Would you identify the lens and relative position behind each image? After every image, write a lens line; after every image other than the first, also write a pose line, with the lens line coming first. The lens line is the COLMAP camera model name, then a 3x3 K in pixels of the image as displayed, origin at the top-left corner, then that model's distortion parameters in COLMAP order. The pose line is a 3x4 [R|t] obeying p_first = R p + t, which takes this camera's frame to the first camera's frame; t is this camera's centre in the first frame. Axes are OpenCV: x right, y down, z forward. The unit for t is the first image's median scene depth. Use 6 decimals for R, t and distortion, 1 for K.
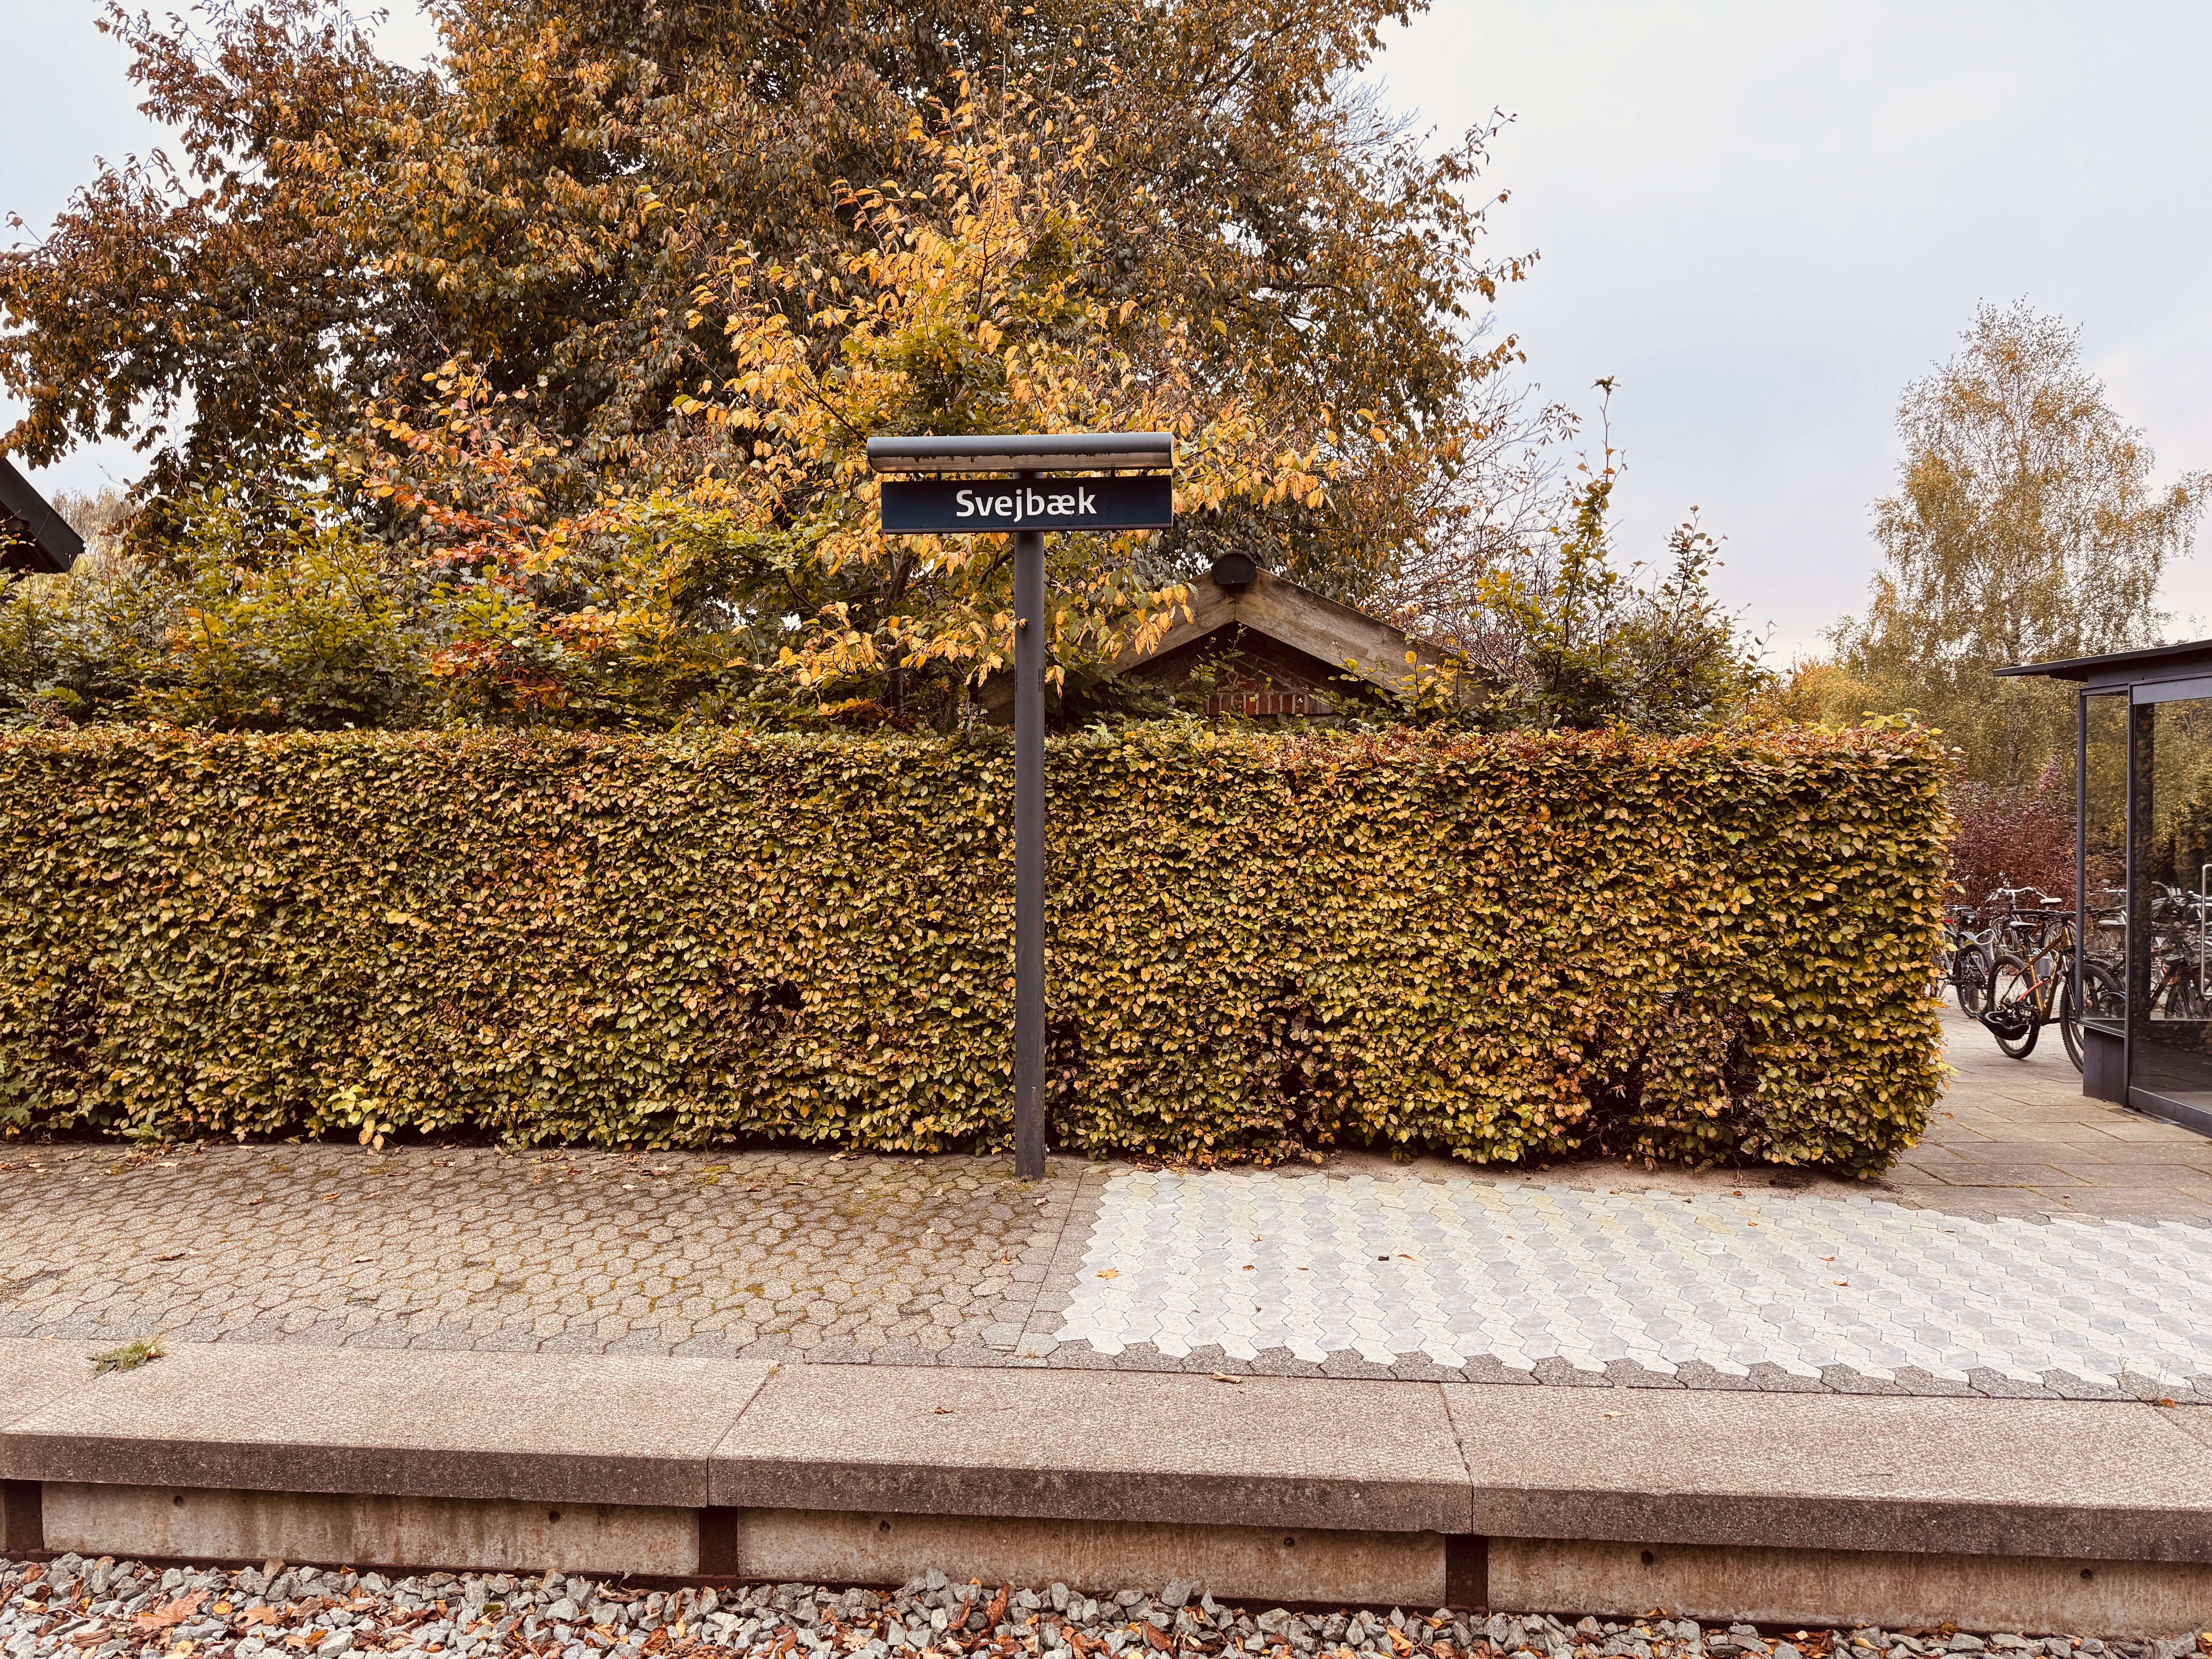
lens RADIAL K [[1541.0, 0, 1110.4], [0, 1541.0, 825.7], [0, 0, 1]] dist [0.090015, -0.098758]
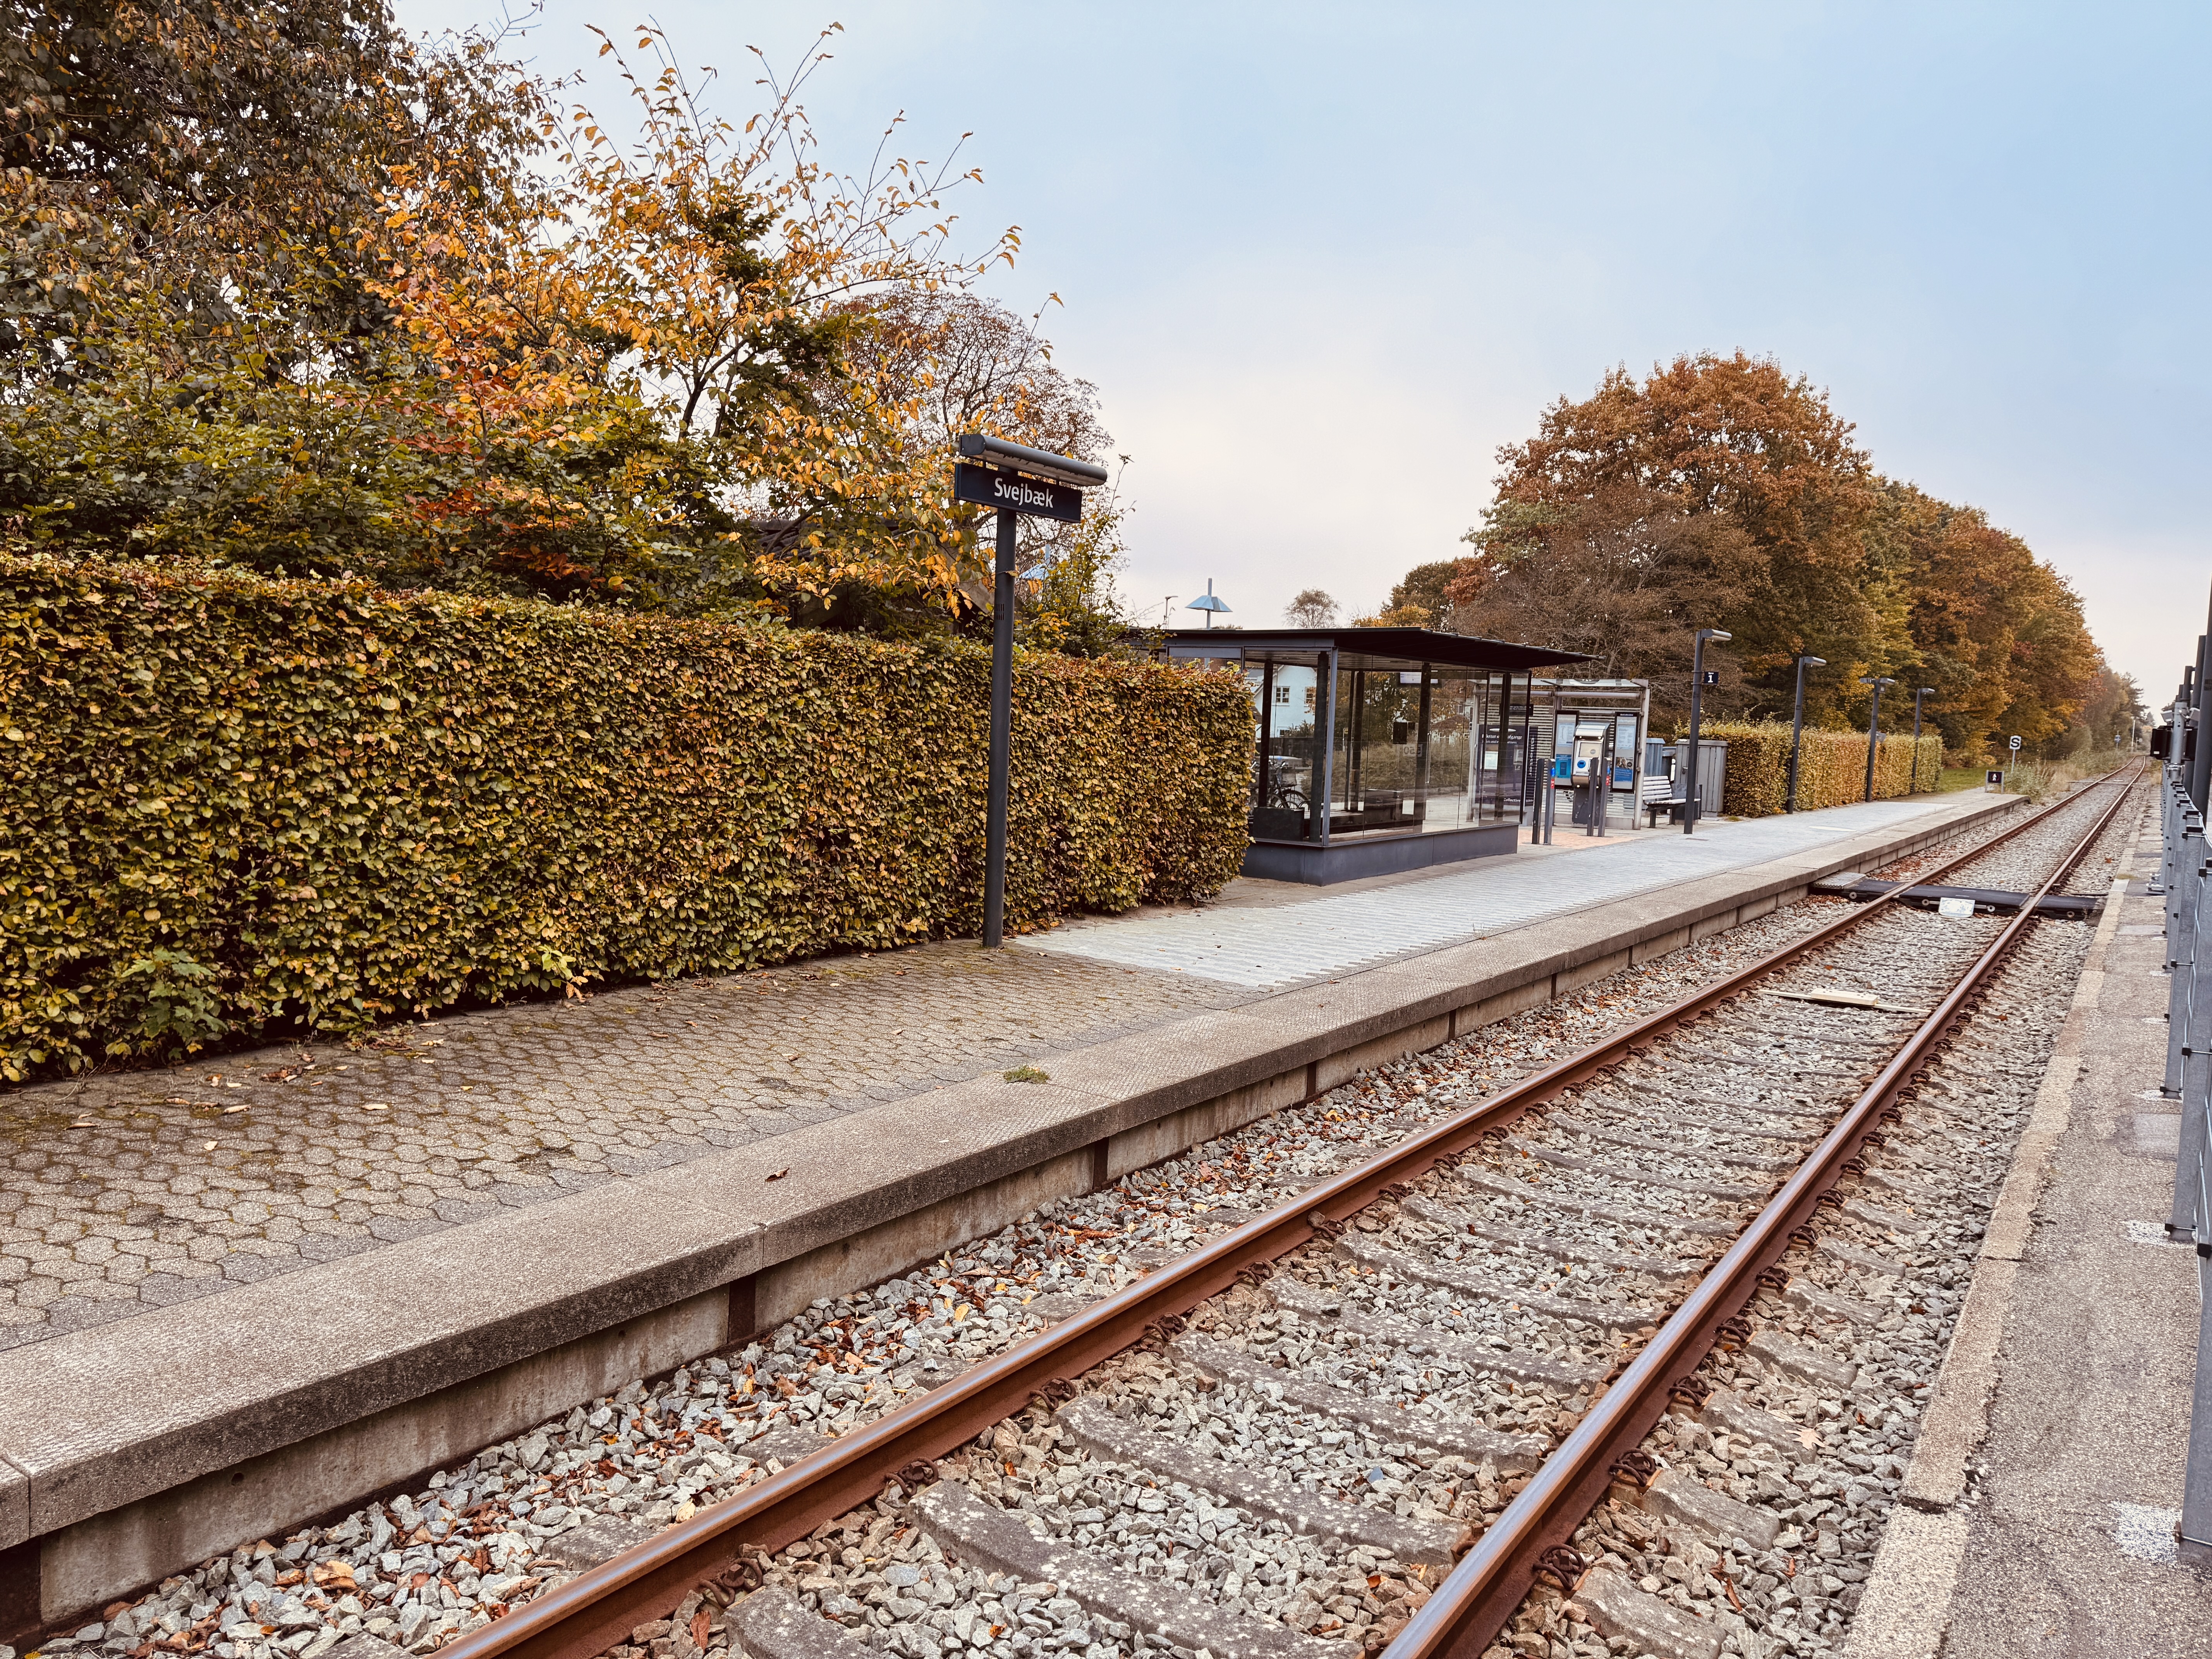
lens RADIAL K [[1552.2, 0, 1105.4], [0, 1552.2, 819.3], [0, 0, 1]] dist [0.170291, -0.287248]
pose [[0.481602, -0.039759, 0.875488, -1.212864], [-0.018279, 0.998297, 0.055391, 0.017454], [-0.876200, -0.042679, 0.480055, 0.177129]]
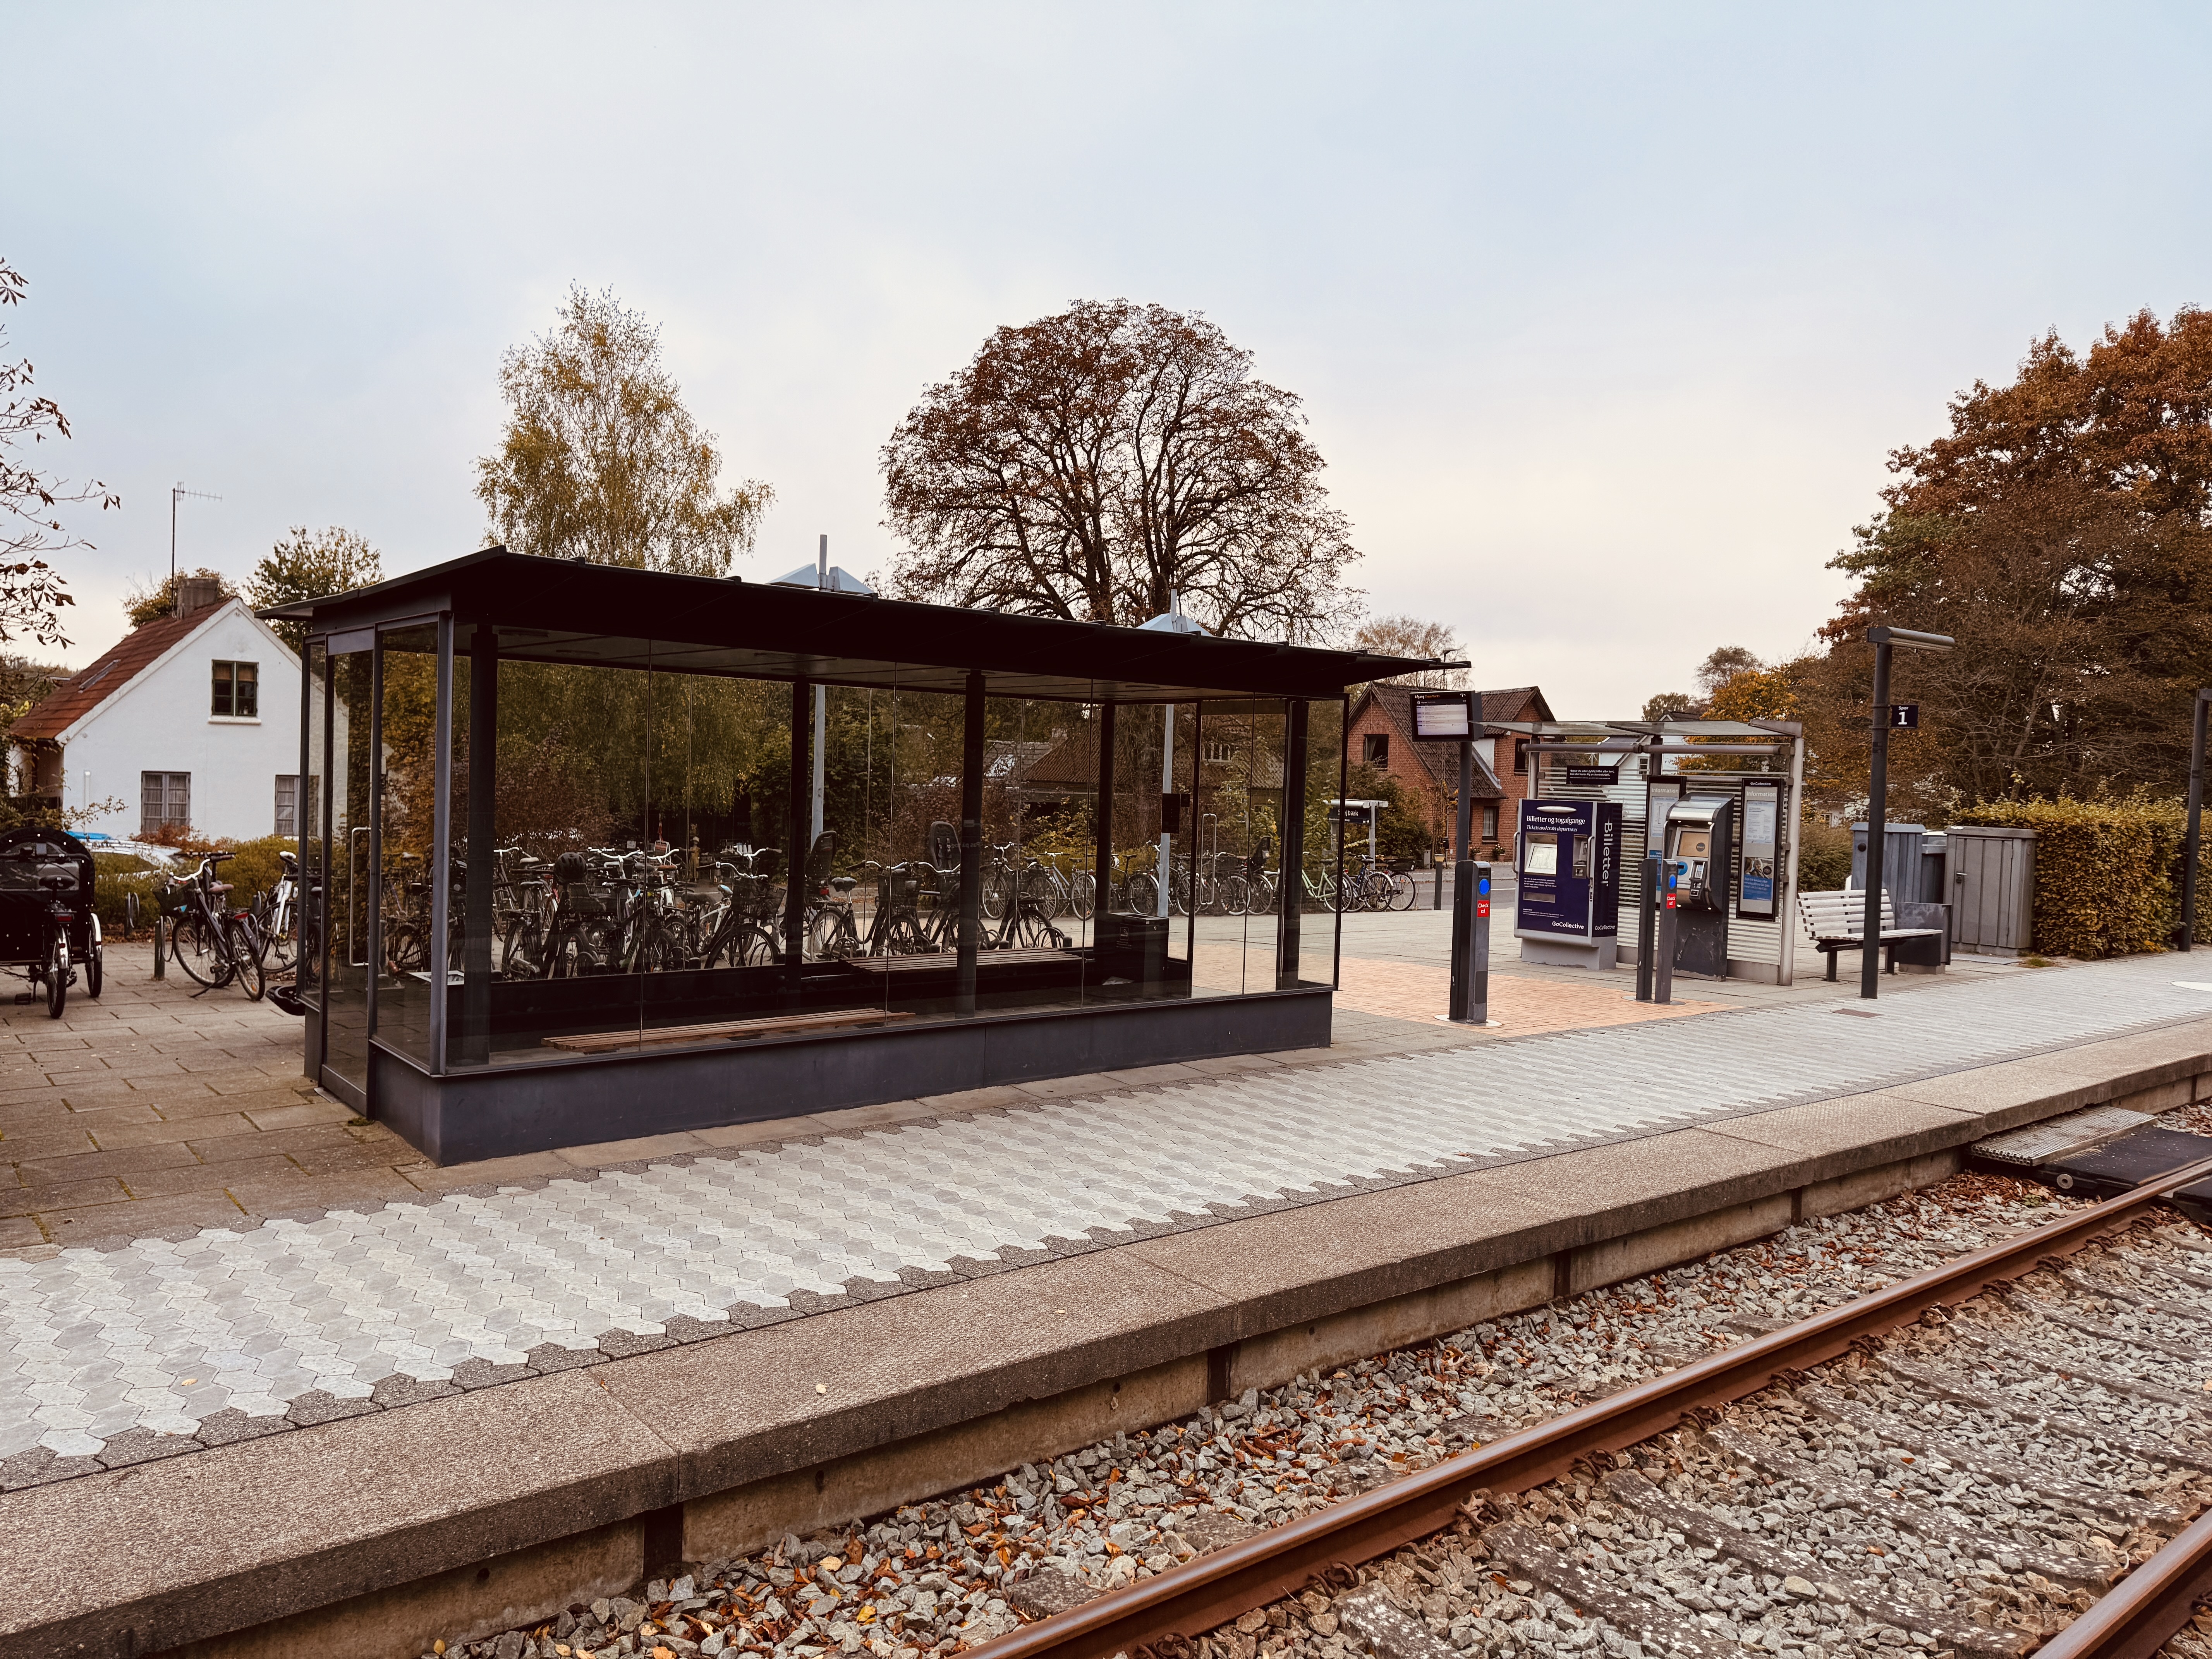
lens RADIAL K [[1514.2, 0, 1087.0], [0, 1514.2, 851.8], [0, 0, 1]] dist [0.051206, -0.051844]
pose [[0.728172, -0.007538, 0.685353, 0.397427], [-0.020294, 0.999264, 0.032552, 0.000689], [-0.685094, -0.037612, 0.727483, 0.028386]]
